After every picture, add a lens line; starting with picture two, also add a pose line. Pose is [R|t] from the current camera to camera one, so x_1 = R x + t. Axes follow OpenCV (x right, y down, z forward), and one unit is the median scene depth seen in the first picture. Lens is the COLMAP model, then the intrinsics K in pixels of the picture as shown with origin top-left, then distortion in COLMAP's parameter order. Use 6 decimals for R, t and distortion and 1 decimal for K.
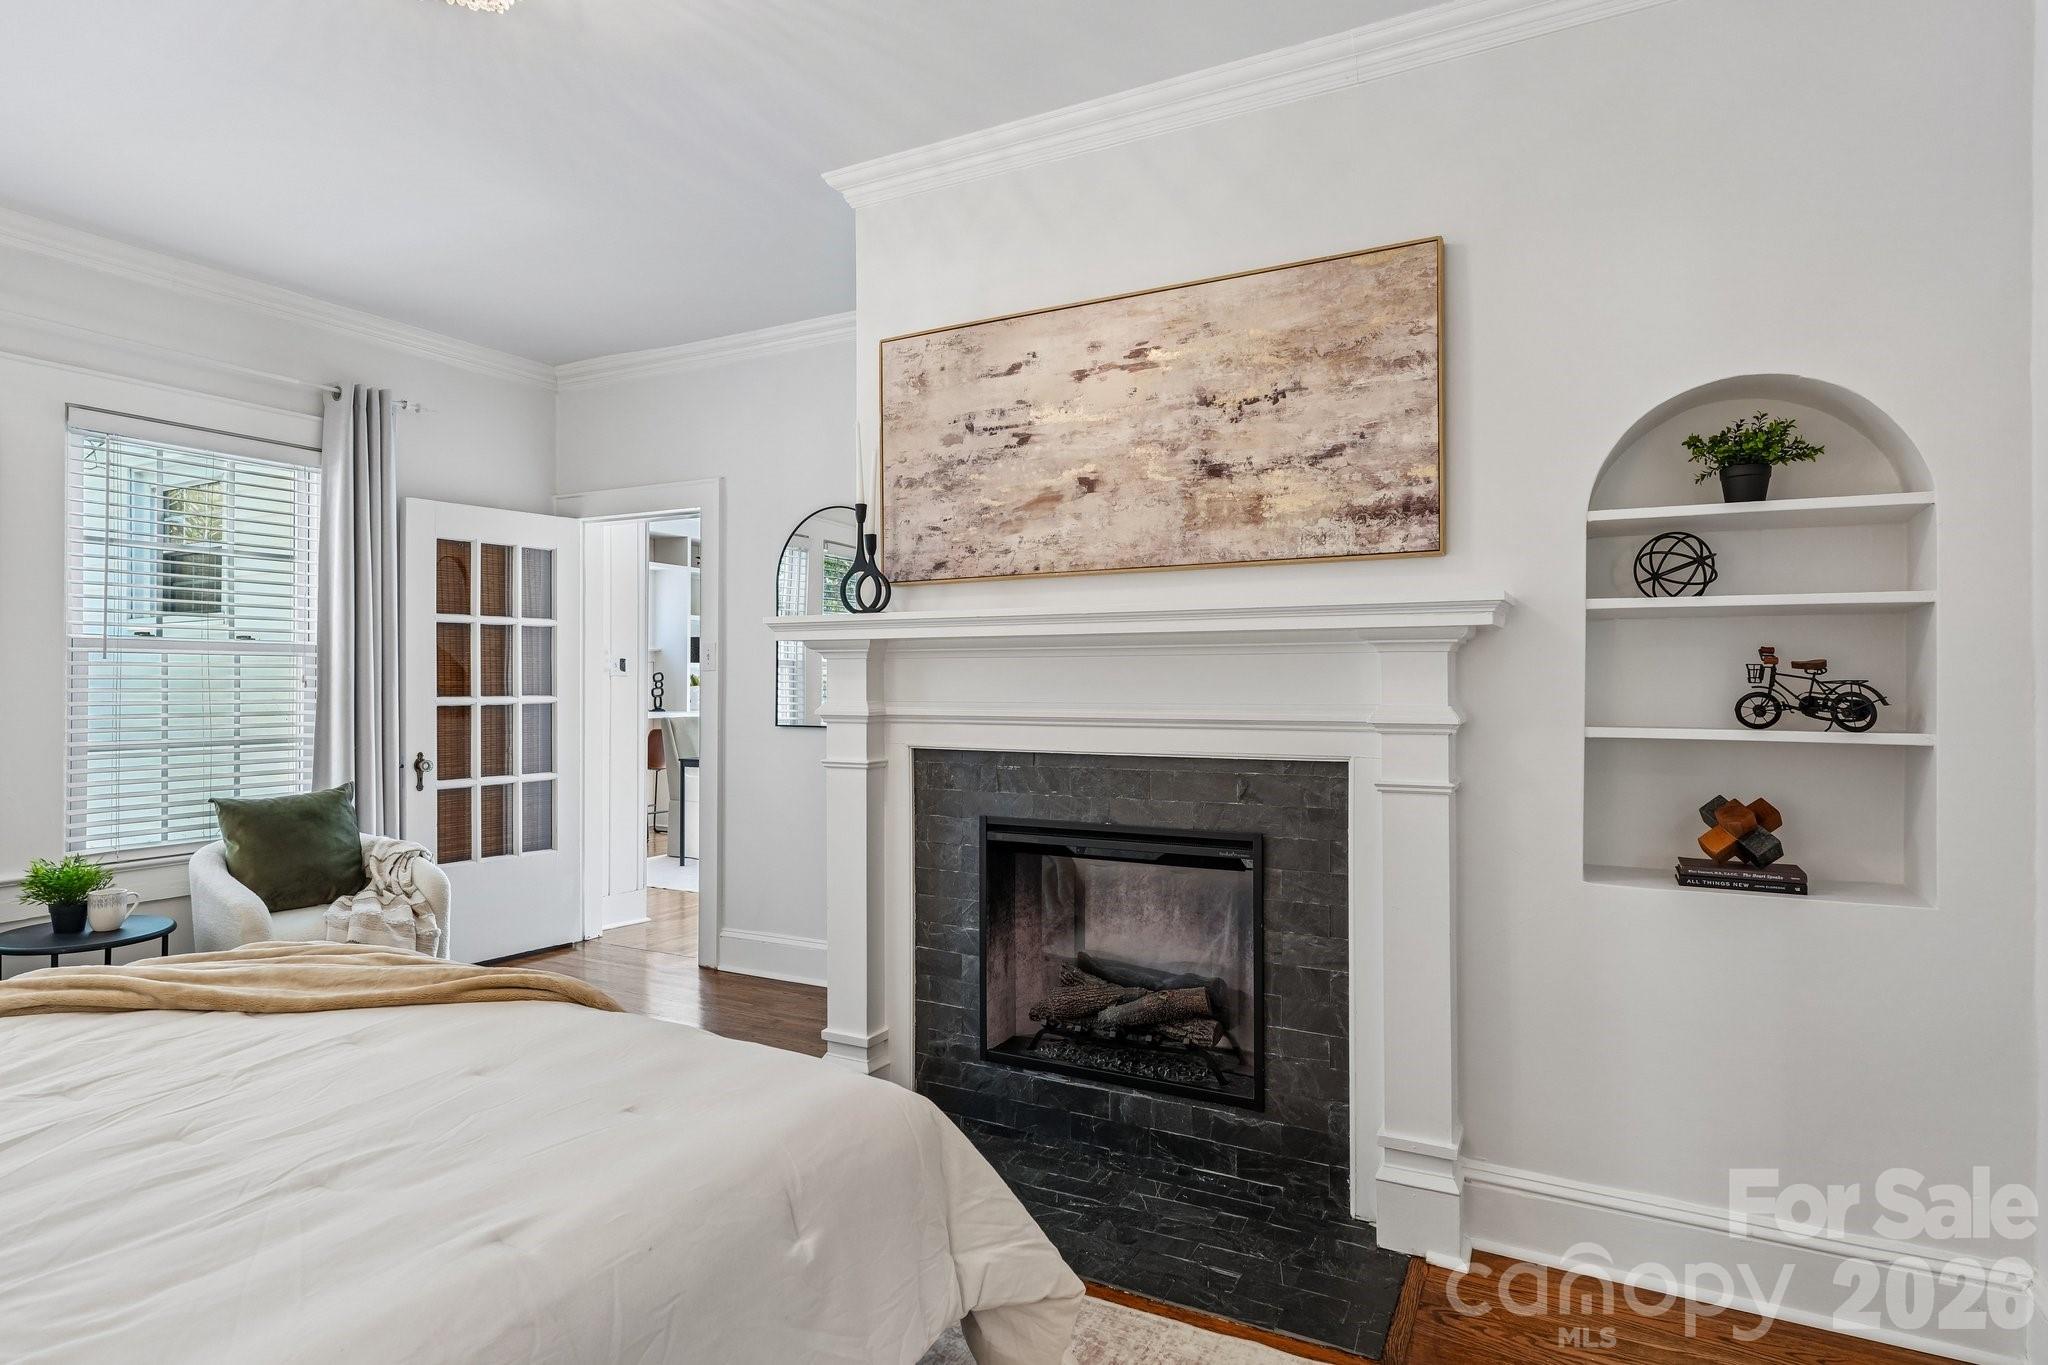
lens RADIAL K [[1092.7, 0, 1029.2], [0, 1092.7, 675.7], [0, 0, 1]] dist [0.002852, 0.001631]
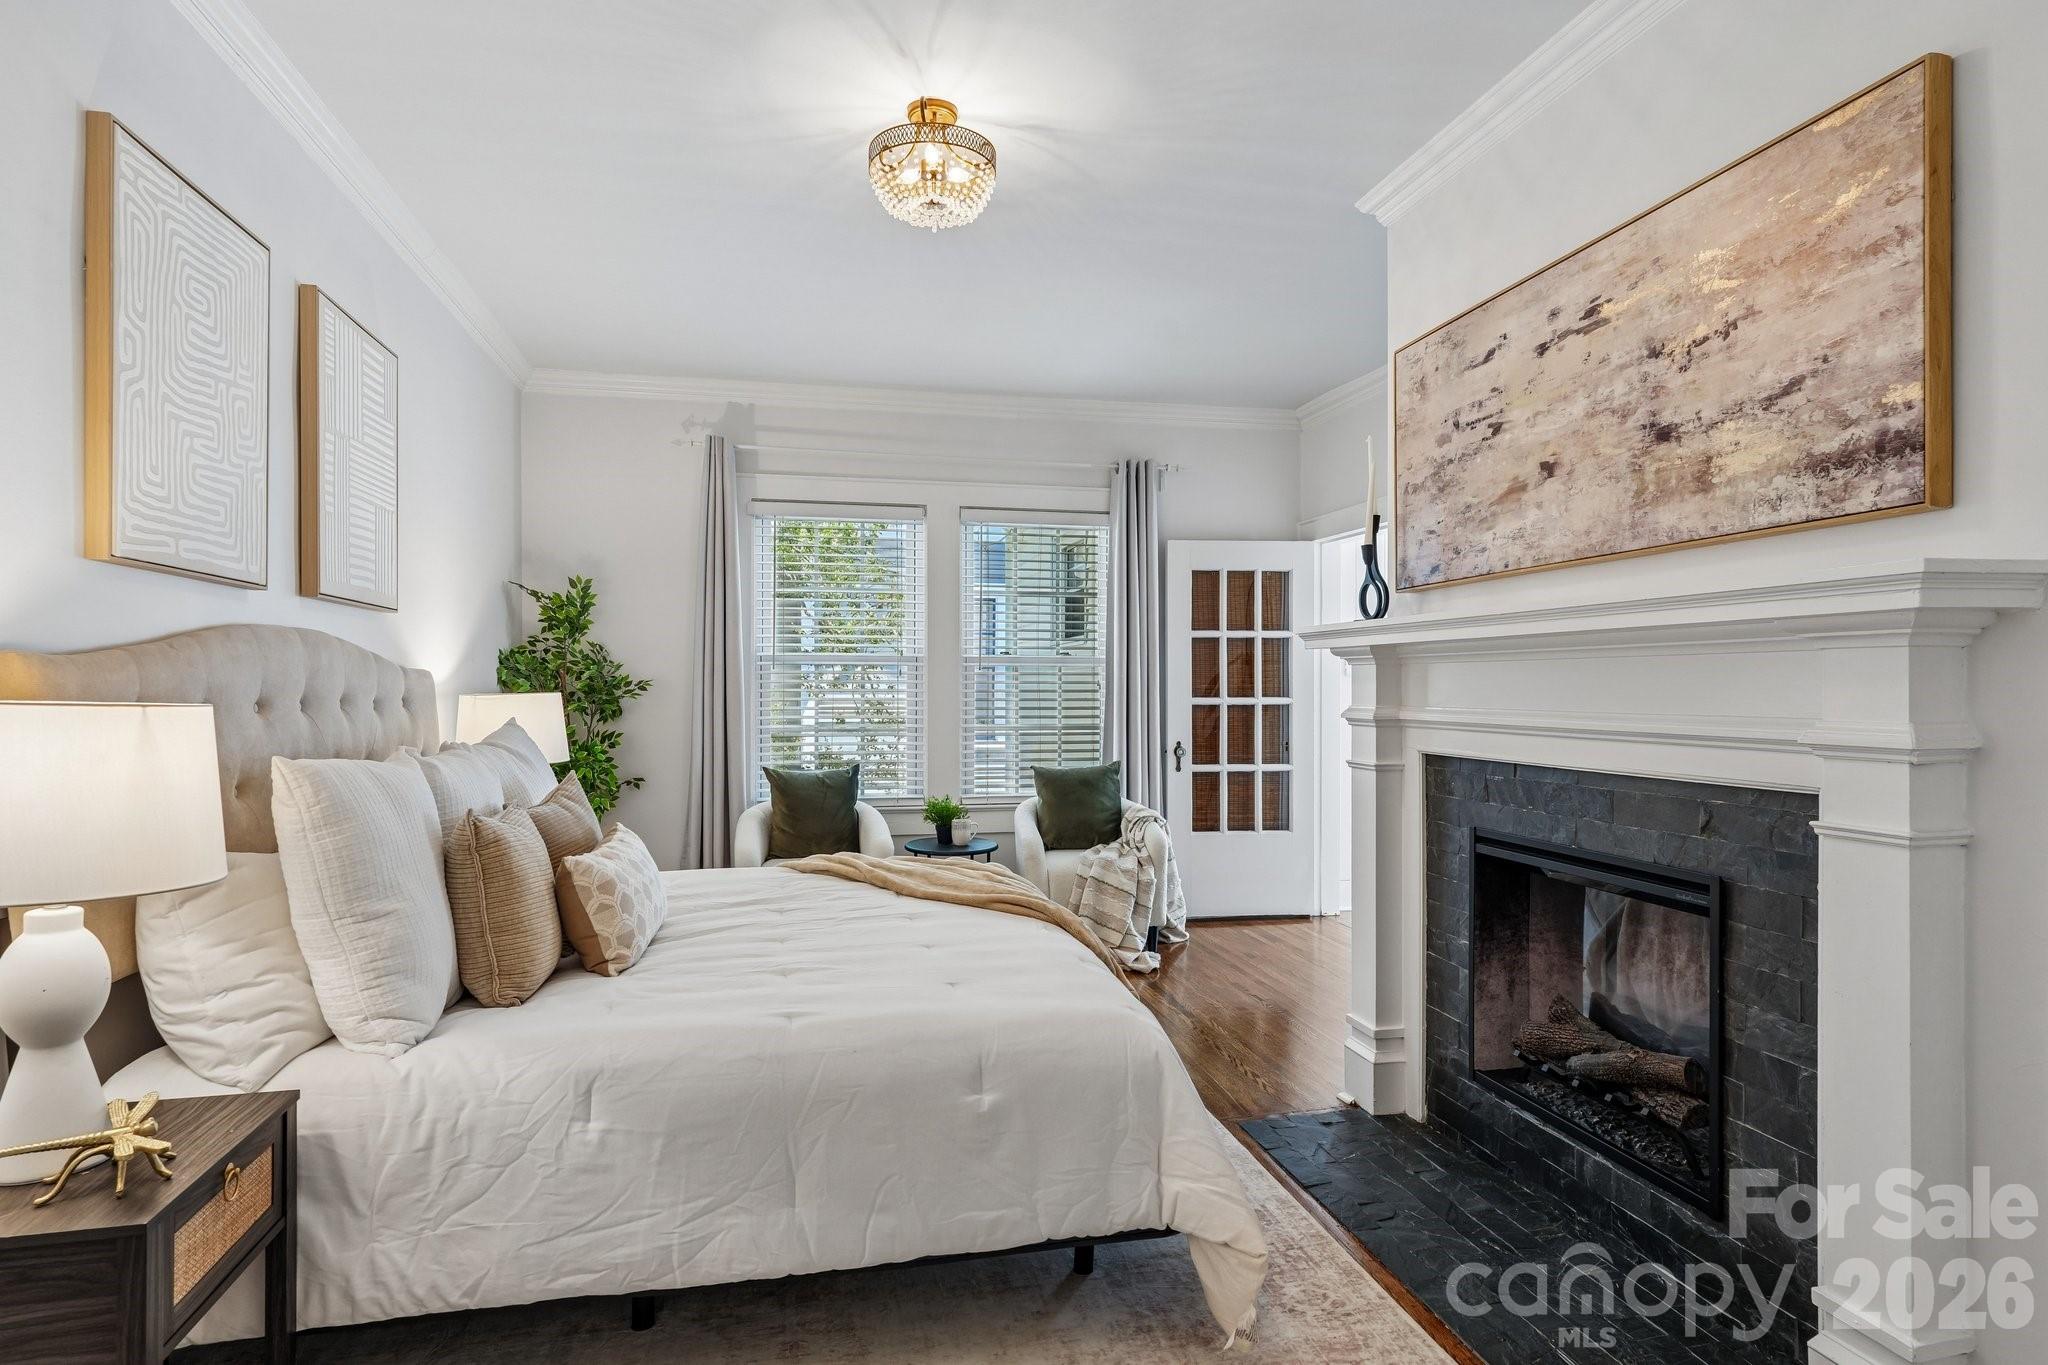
lens RADIAL K [[1092.7, 0, 1031.1], [0, 1092.7, 687.9], [0, 0, 1]] dist [0.002852, 0.001631]
pose [[0.644956, 0.002325, -0.764216, 0.460510], [0.004939, 0.999962, 0.007210, -0.002553], [0.764204, -0.008424, 0.644920, 0.087056]]
